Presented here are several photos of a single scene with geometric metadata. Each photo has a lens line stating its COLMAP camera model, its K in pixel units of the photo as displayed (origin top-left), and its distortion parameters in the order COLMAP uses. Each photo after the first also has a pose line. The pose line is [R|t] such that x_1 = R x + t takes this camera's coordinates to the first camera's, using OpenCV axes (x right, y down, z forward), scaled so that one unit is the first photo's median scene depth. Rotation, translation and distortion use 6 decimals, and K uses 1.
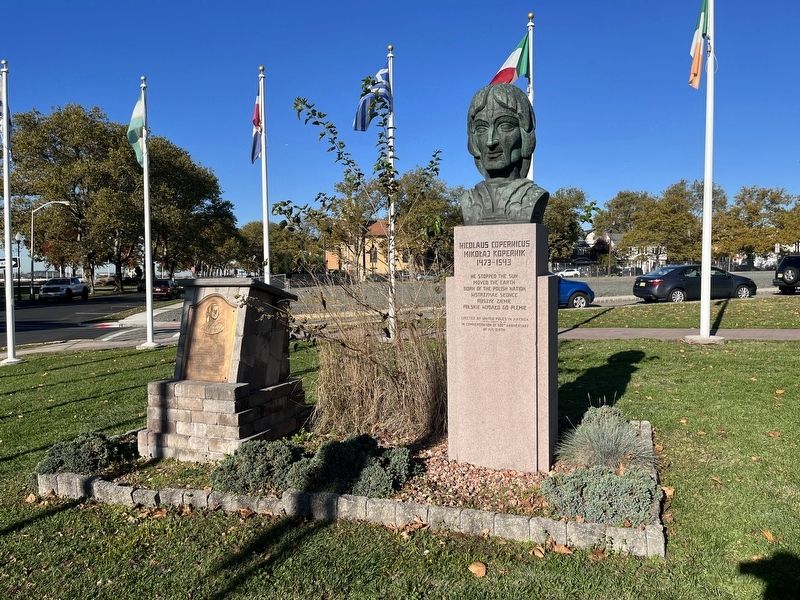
lens RADIAL K [[604.5, 0, 400.0], [0, 604.5, 300.0], [0, 0, 1]] dist [0.096360, -0.125665]
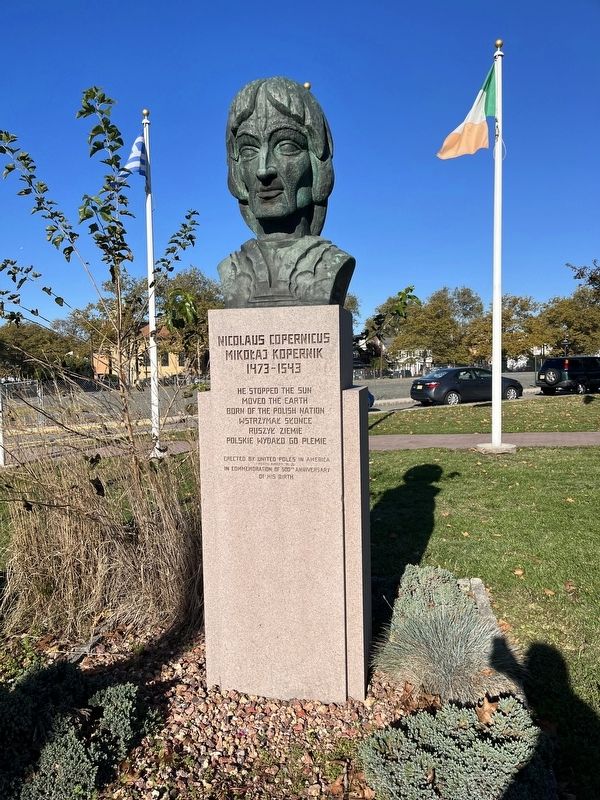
lens RADIAL K [[604.5, 0, 298.4], [0, 604.5, 416.1], [0, 0, 1]] dist [0.096360, -0.125665]
pose [[0.980848, -0.021964, 0.193532, 0.054912], [0.017917, 0.999583, 0.022635, -0.024922], [-0.193949, -0.018734, 0.980833, 0.361257]]
